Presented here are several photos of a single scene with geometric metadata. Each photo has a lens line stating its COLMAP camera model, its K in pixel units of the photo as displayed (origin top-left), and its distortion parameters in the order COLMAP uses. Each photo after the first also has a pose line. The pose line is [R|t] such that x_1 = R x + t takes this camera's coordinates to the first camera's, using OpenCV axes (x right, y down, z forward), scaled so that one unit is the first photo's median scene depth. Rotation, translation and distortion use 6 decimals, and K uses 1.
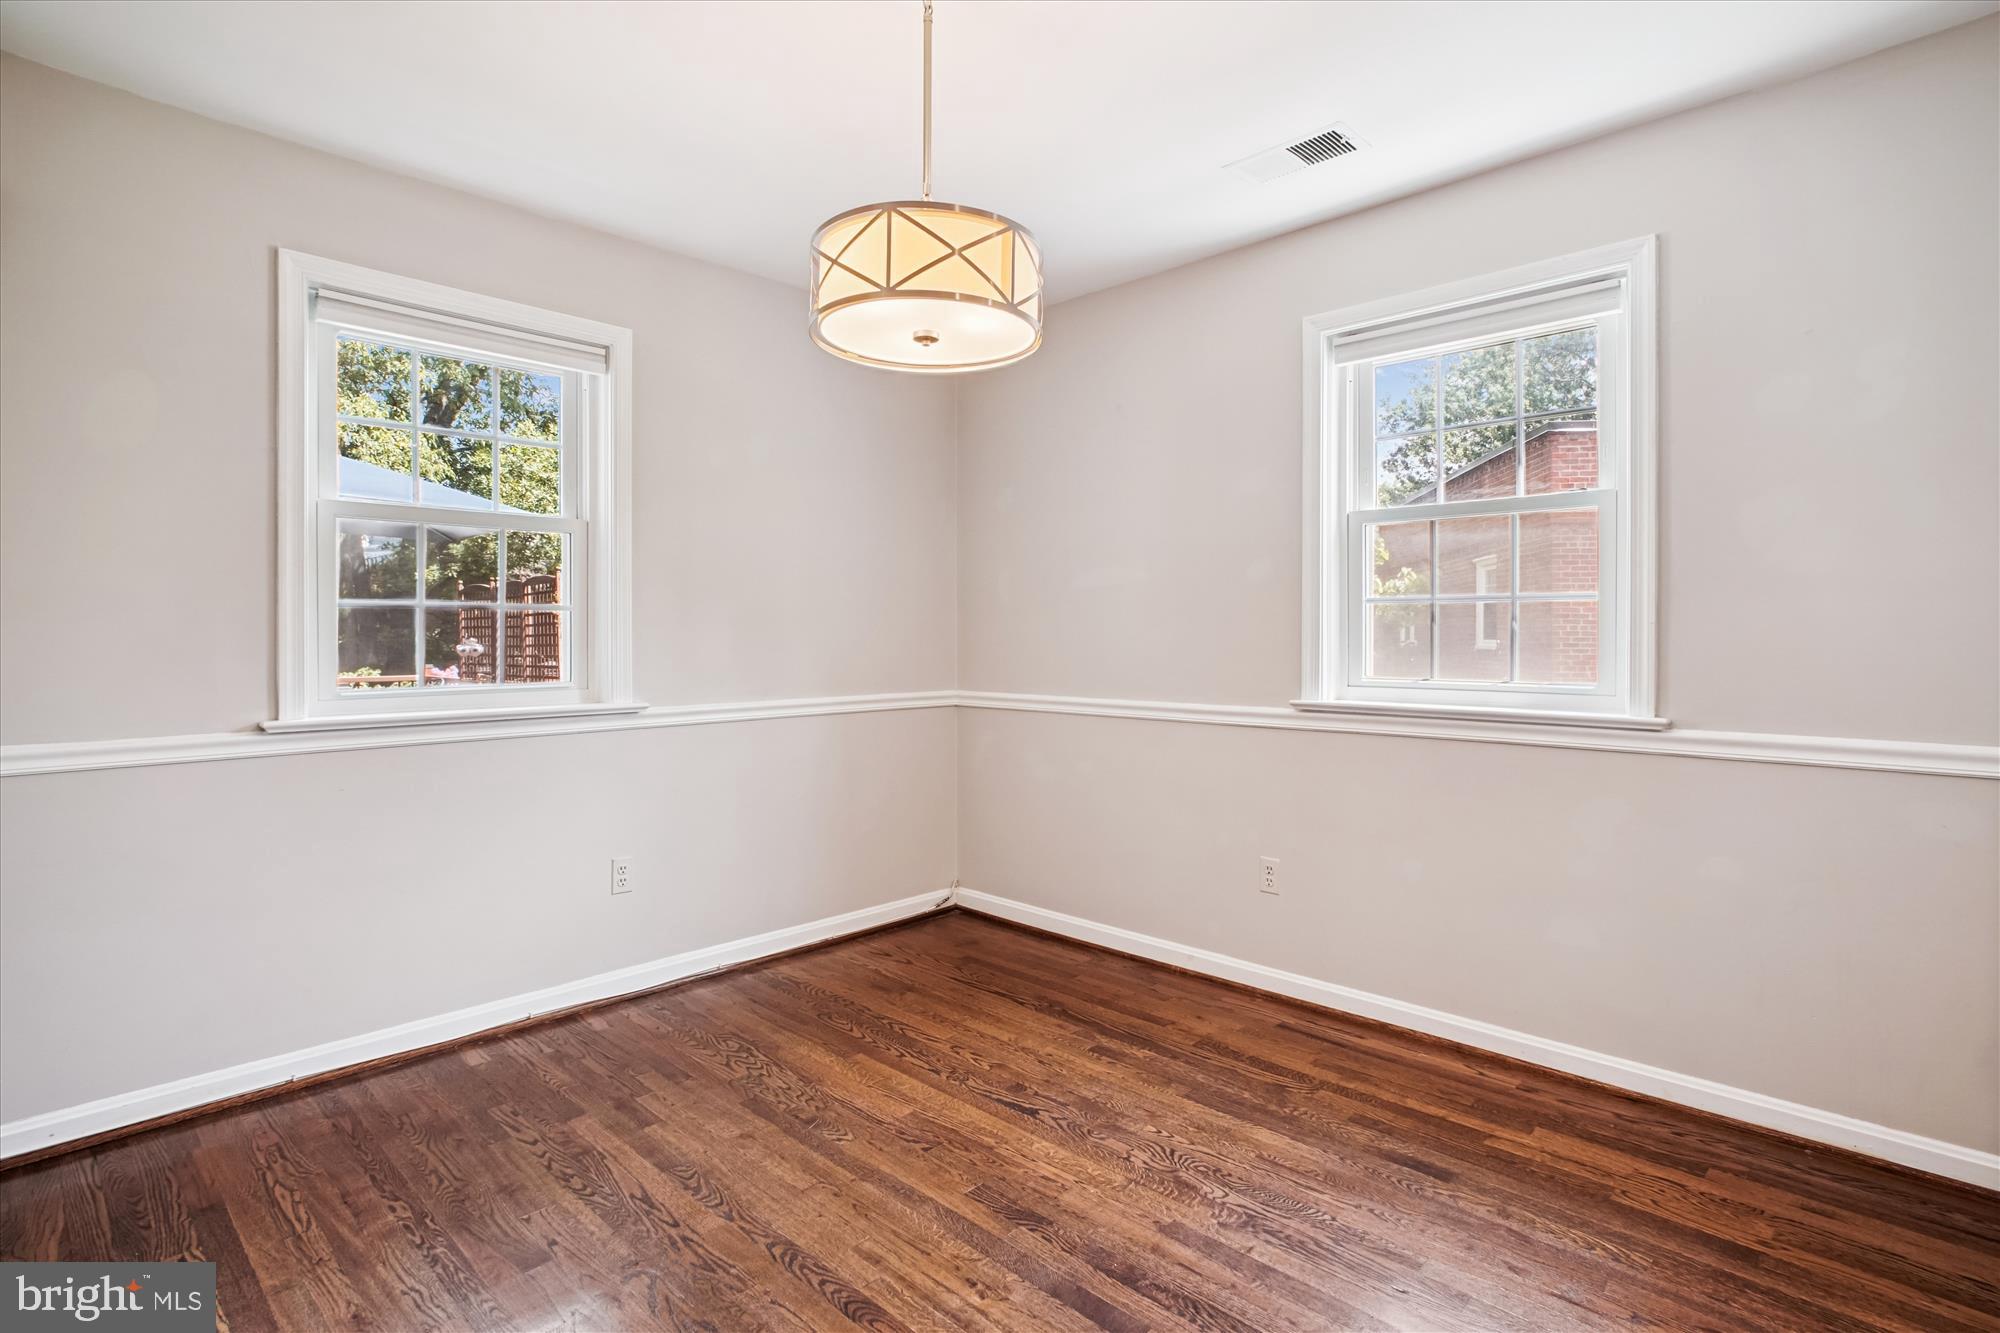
lens RADIAL K [[1011.5, 0, 1003.7], [0, 1011.5, 644.4], [0, 0, 1]] dist [-0.003343, -0.000301]
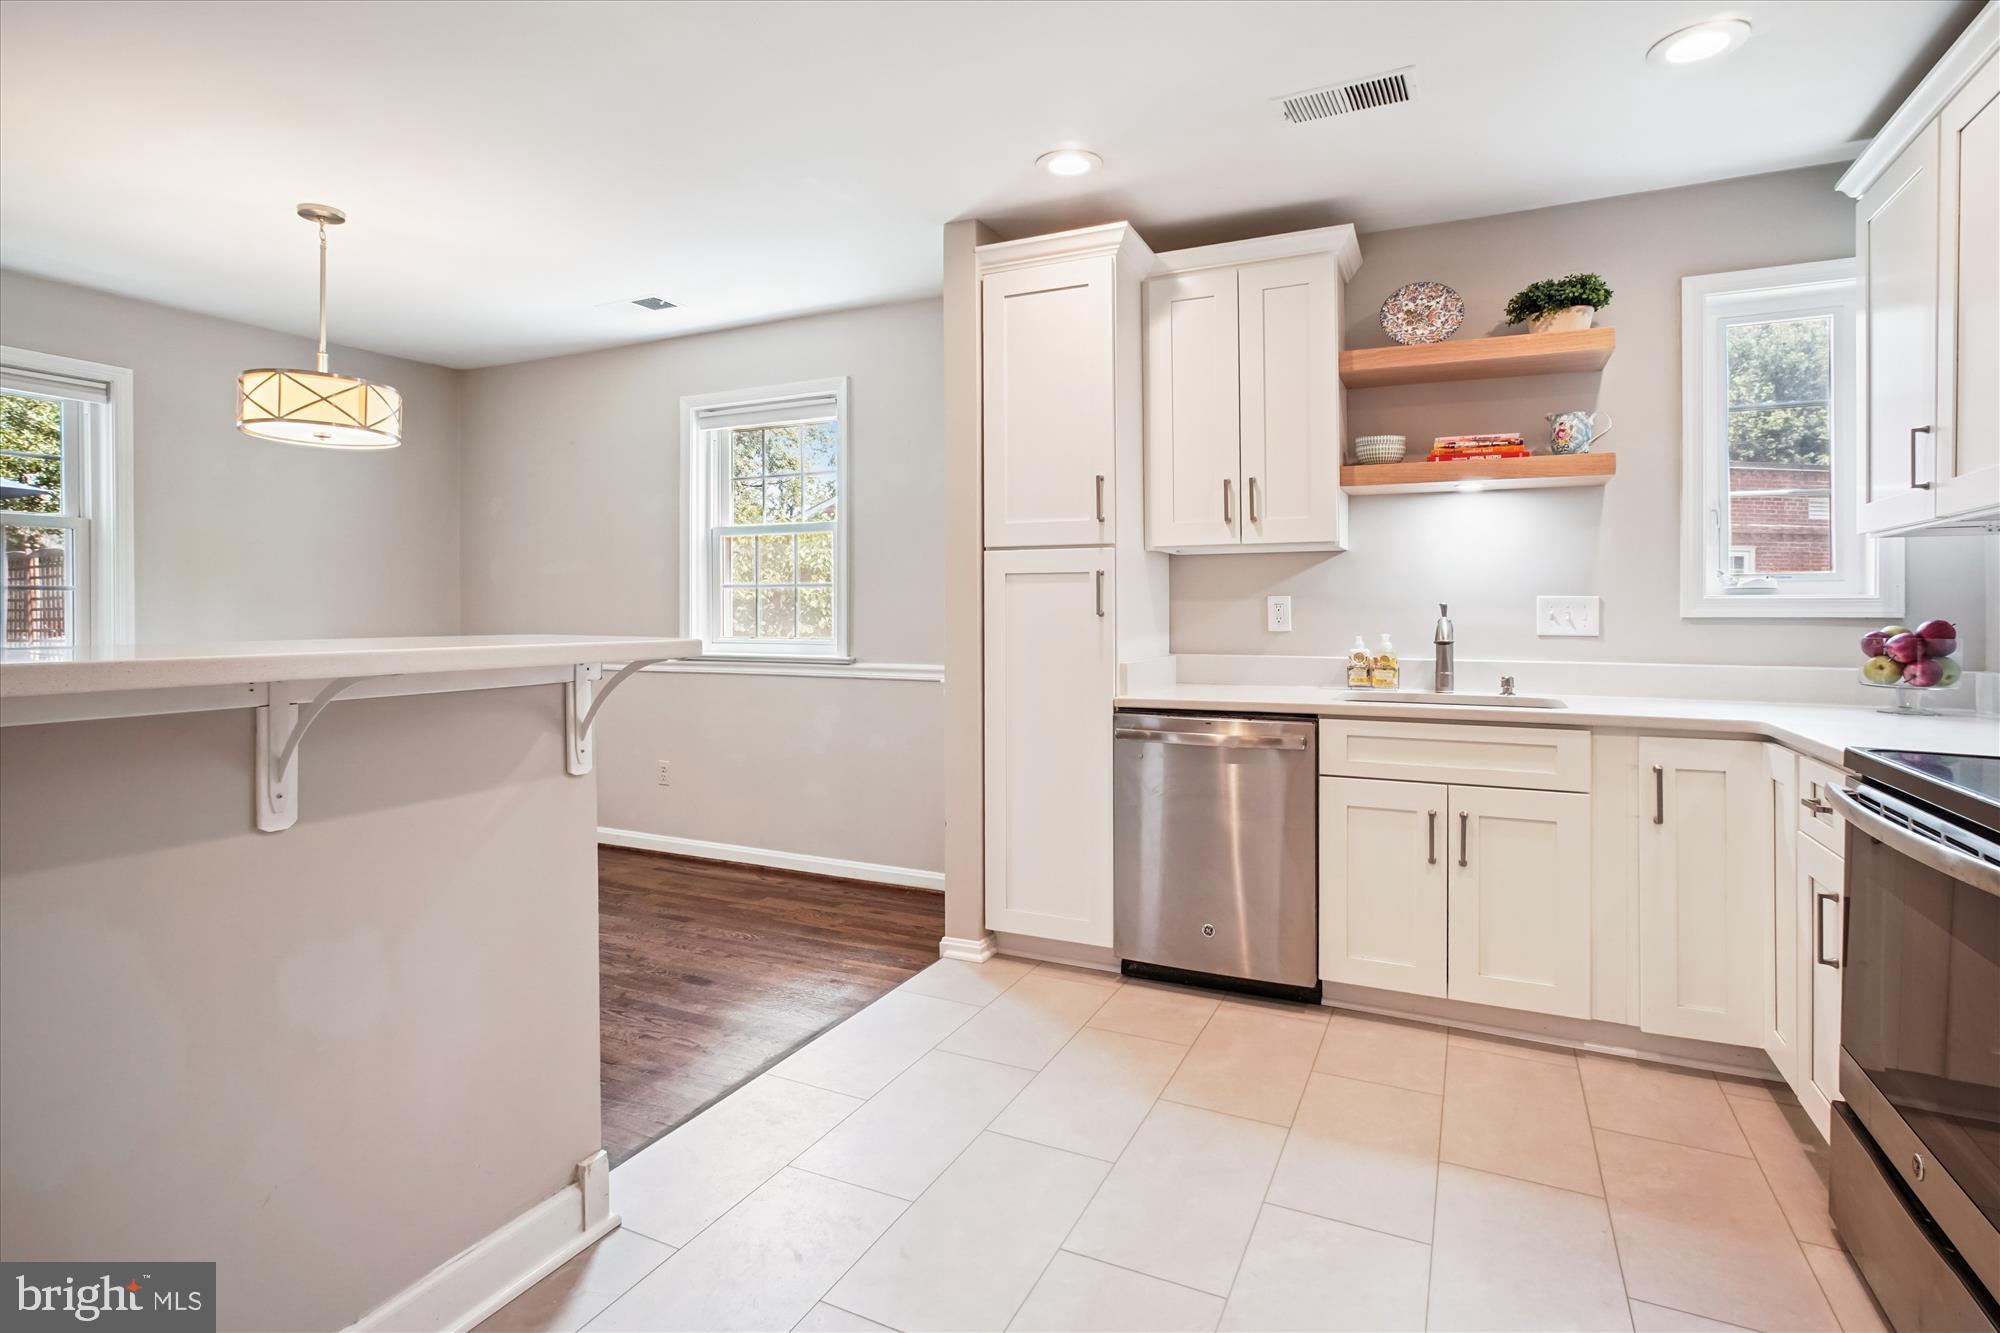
lens RADIAL K [[1016.5, 0, 991.2], [0, 1016.5, 608.4], [0, 0, 1]] dist [0.013723, 0.000314]
pose [[0.952612, -0.002493, 0.304178, 0.279103], [0.004604, 0.999970, -0.006223, 0.001456], [-0.304154, 0.007329, 0.952595, -0.580486]]
